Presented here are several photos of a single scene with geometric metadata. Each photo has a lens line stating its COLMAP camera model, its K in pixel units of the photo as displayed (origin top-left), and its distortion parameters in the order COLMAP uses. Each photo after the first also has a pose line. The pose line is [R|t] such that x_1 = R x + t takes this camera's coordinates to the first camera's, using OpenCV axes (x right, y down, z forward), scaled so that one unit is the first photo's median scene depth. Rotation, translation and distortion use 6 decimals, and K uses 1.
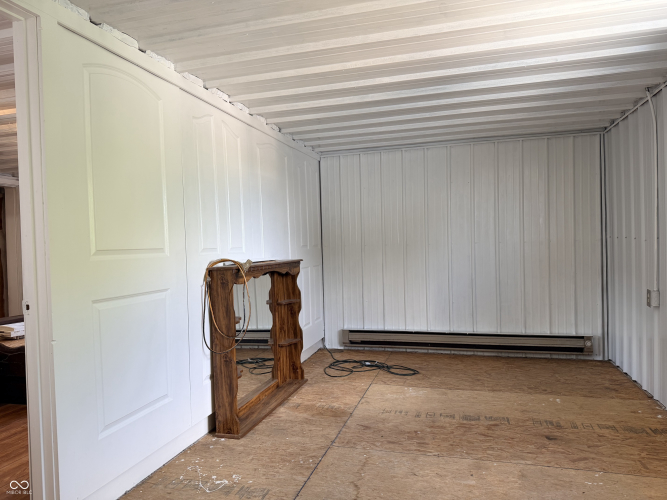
lens RADIAL K [[463.2, 0, 332.4], [0, 463.2, 253.6], [0, 0, 1]] dist [0.099216, -0.149489]
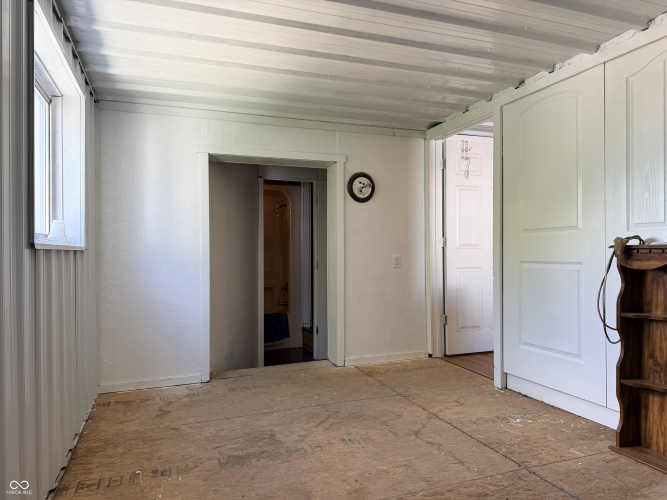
lens RADIAL K [[463.2, 0, 332.4], [0, 463.2, 253.6], [0, 0, 1]] dist [0.099216, -0.149489]
pose [[-0.805777, 0.032475, -0.591328, 0.785329], [0.016766, 0.999346, 0.032037, 0.009941], [0.591982, 0.015900, -0.805795, 1.562640]]
